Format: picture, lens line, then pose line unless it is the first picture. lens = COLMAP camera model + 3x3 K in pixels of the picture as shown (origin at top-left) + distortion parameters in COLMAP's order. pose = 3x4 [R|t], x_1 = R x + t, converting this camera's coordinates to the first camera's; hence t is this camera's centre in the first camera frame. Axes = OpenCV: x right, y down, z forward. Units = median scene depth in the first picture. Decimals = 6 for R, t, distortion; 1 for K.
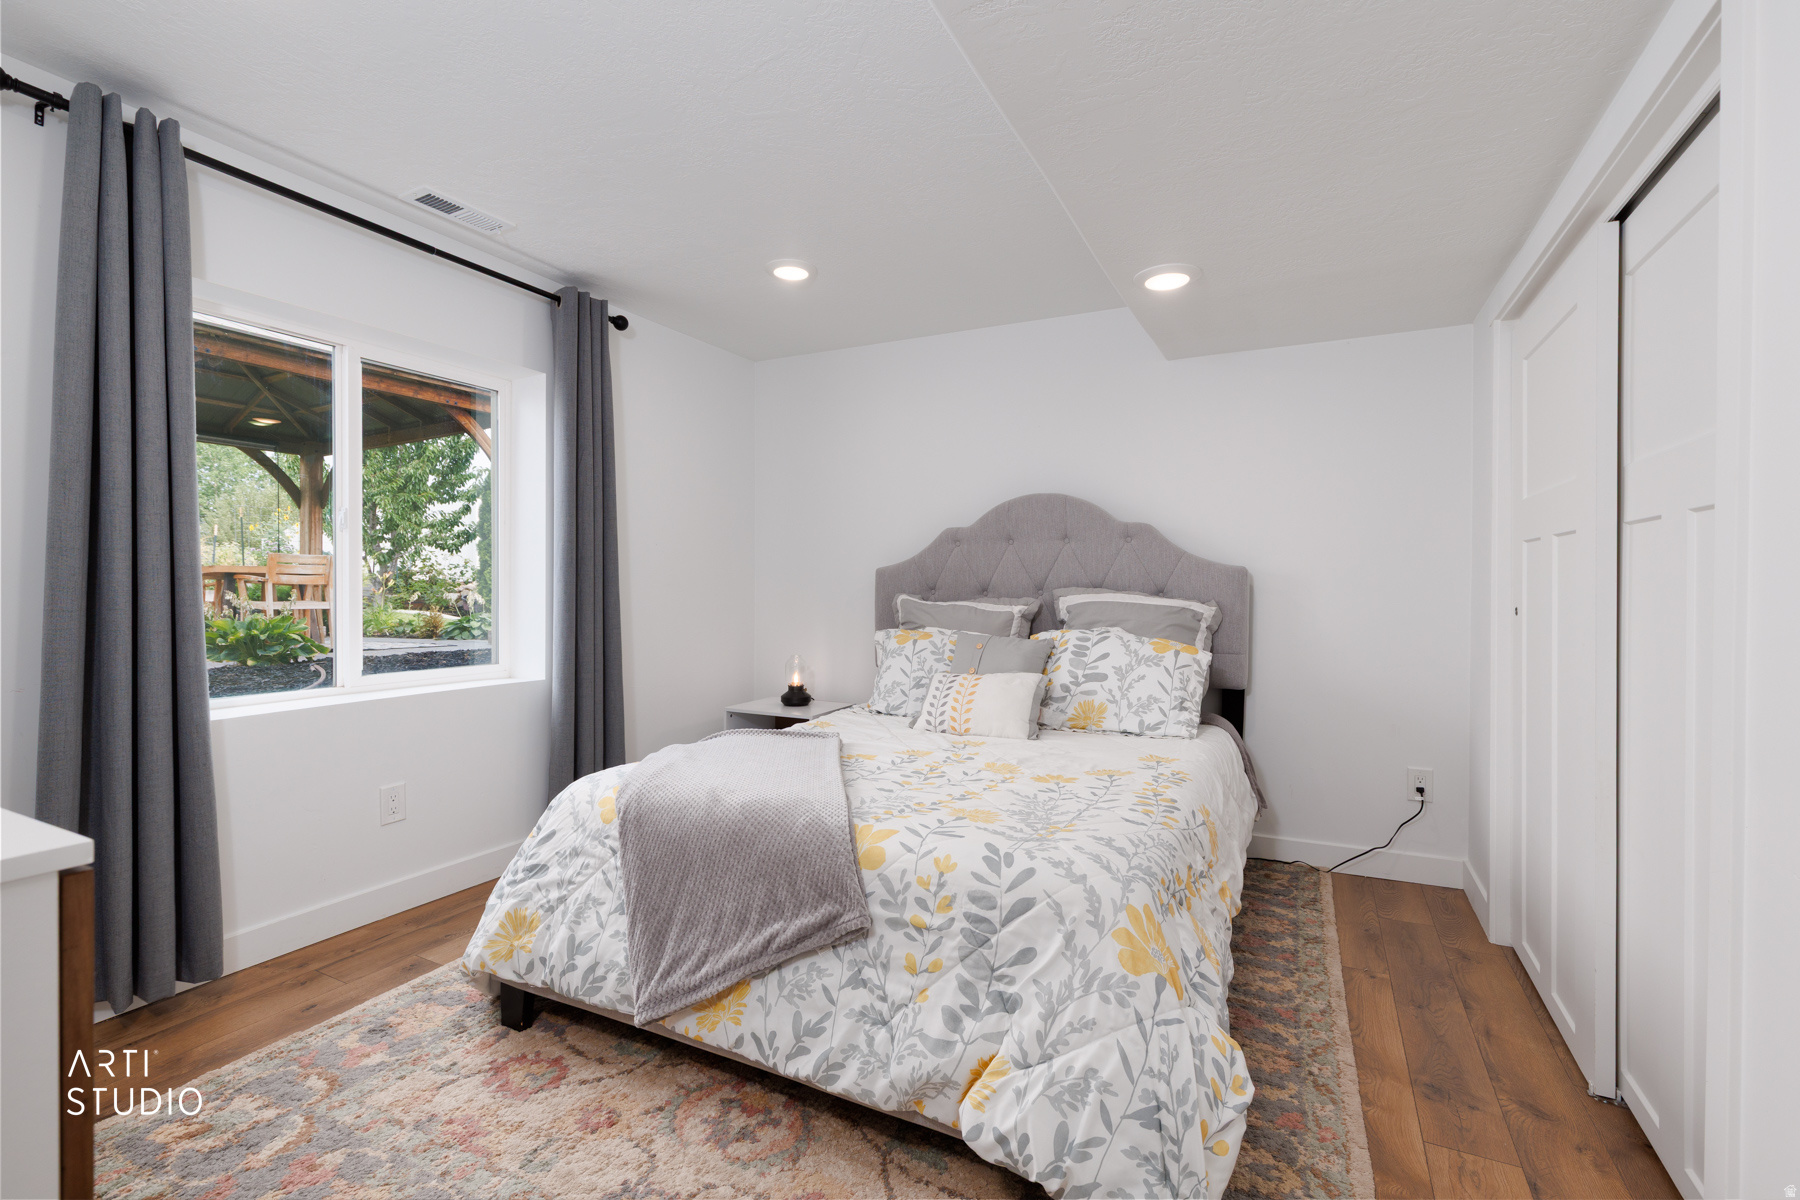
lens RADIAL K [[804.2, 0, 901.1], [0, 804.2, 592.9], [0, 0, 1]] dist [0.002477, 0.000138]
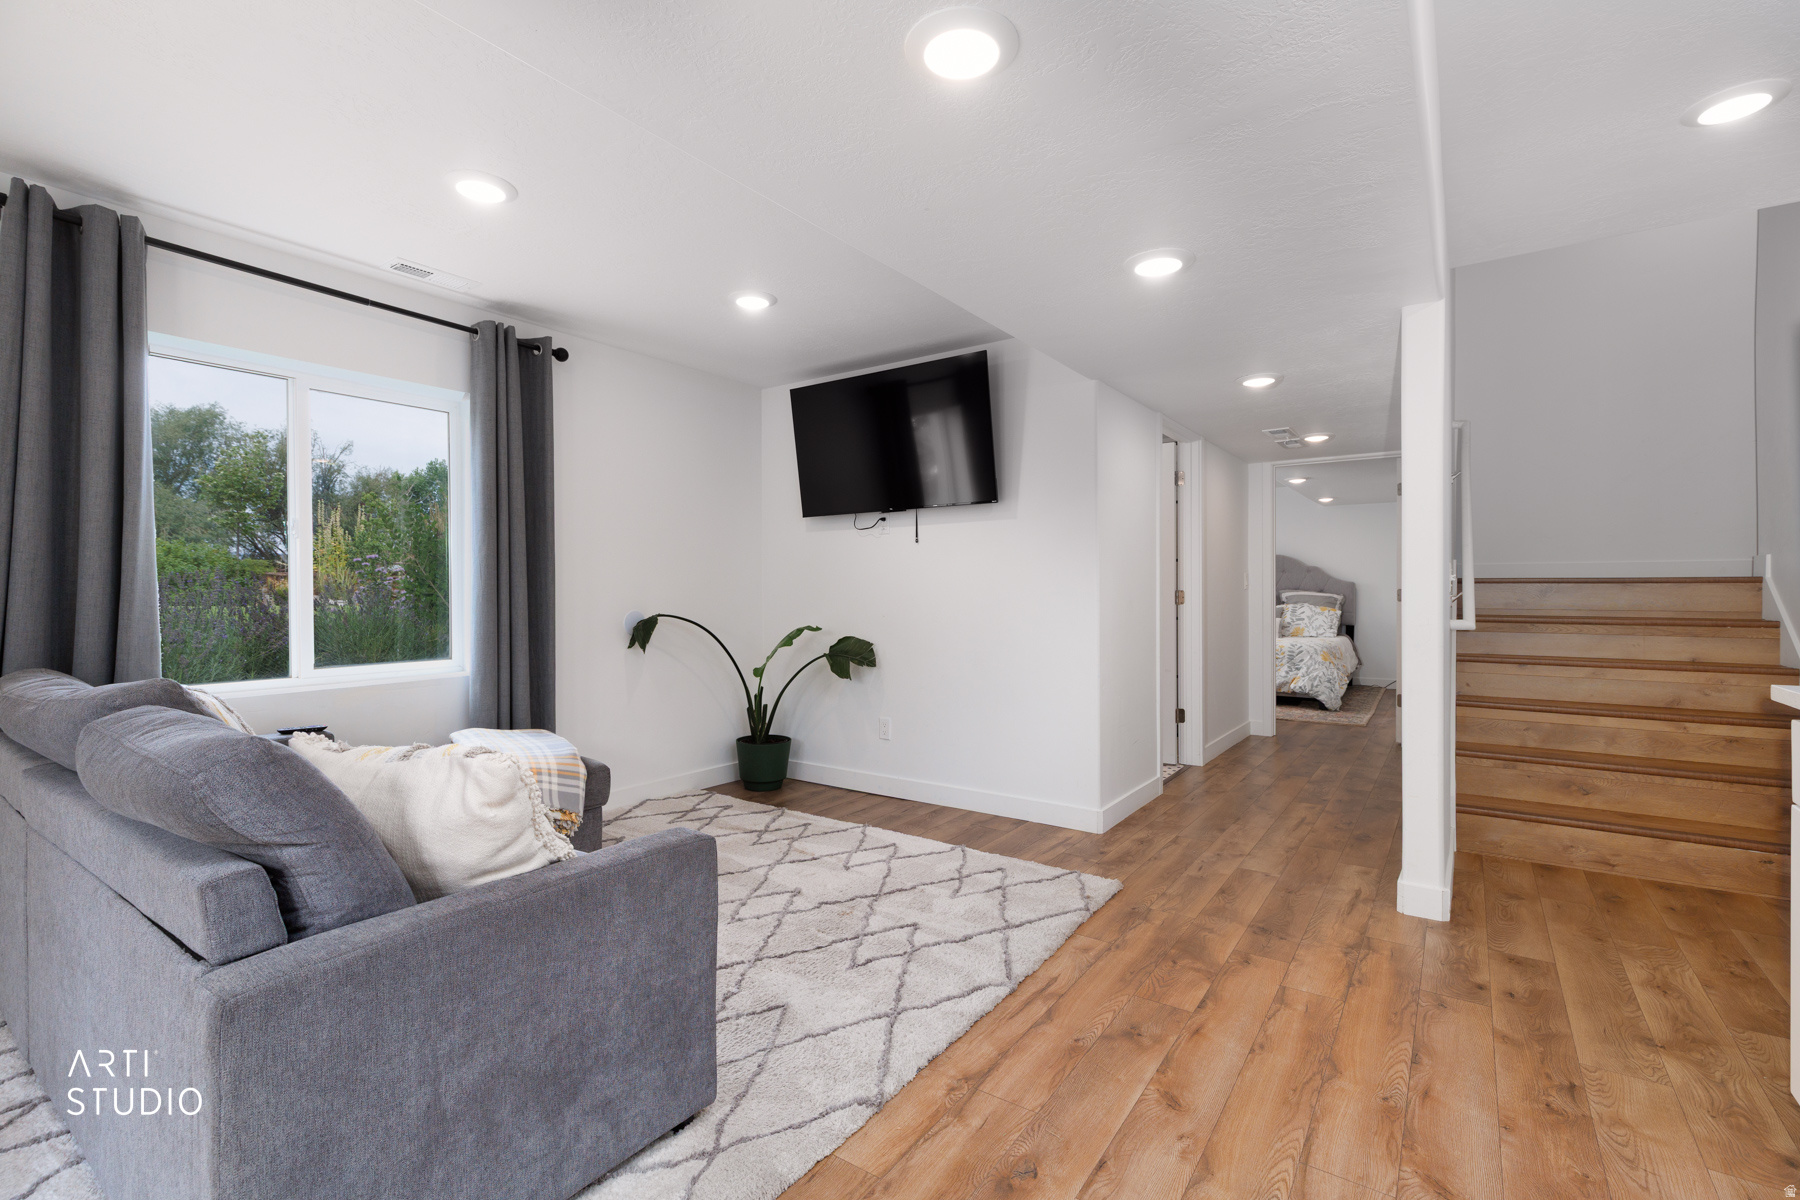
lens RADIAL K [[804.2, 0, 901.1], [0, 804.2, 592.9], [0, 0, 1]] dist [0.002477, 0.000138]
pose [[0.990393, -0.003286, -0.138245, -0.808976], [0.002553, 0.999982, -0.005479, 0.018860], [0.138260, 0.005074, 0.990383, -2.158175]]
